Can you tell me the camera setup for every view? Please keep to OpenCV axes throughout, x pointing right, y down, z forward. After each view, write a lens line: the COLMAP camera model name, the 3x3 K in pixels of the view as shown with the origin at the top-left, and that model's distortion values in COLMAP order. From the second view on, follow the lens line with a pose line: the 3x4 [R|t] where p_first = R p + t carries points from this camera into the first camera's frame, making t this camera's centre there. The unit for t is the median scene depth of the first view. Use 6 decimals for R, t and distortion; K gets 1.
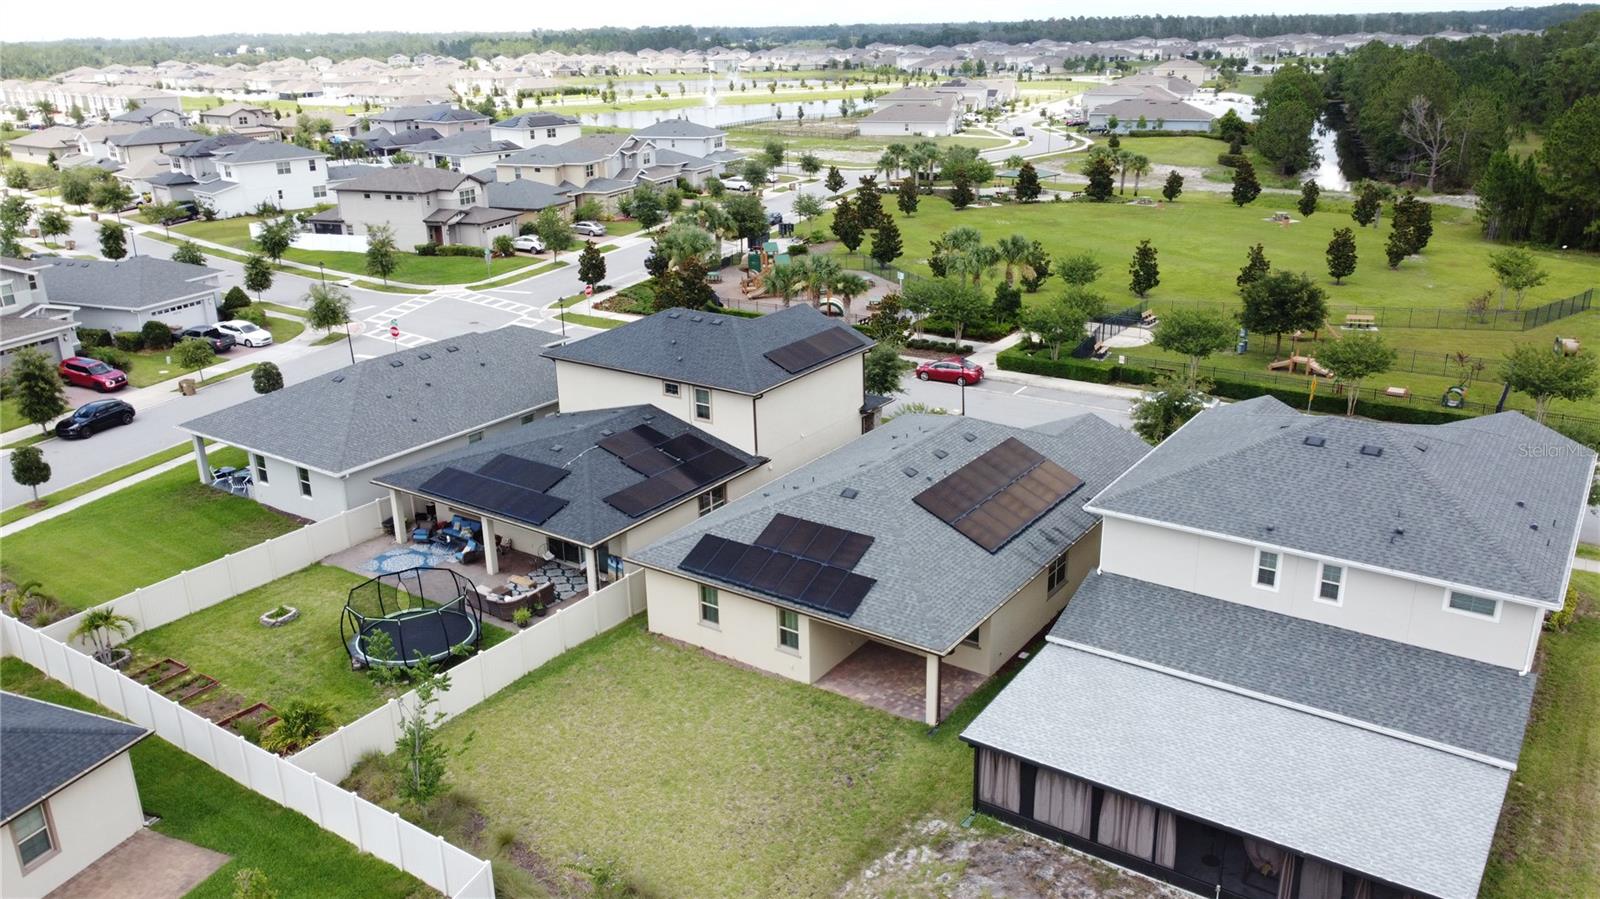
lens RADIAL K [[1208.4, 0, 802.1], [0, 1208.4, 447.7], [0, 0, 1]] dist [-0.003251, -0.001569]
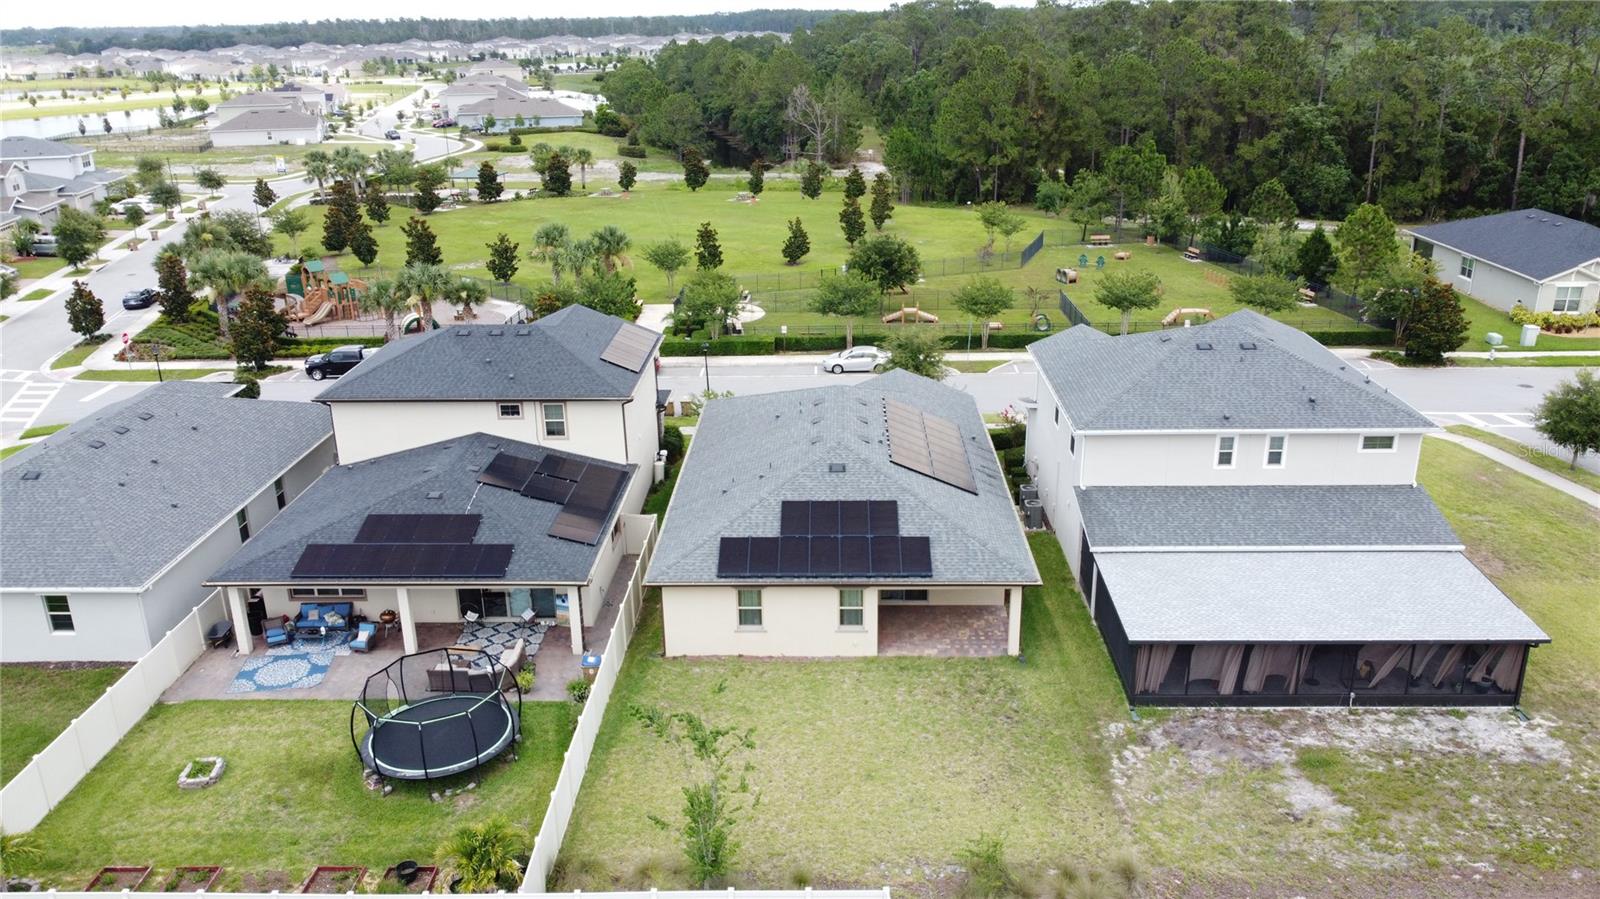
lens RADIAL K [[1208.4, 0, 802.1], [0, 1208.4, 447.7], [0, 0, 1]] dist [-0.003251, -0.001569]
pose [[0.836657, -0.178454, 0.517841, -0.238327], [0.179792, 0.982528, 0.048108, -0.015295], [-0.517378, 0.052854, 0.854123, 0.071779]]
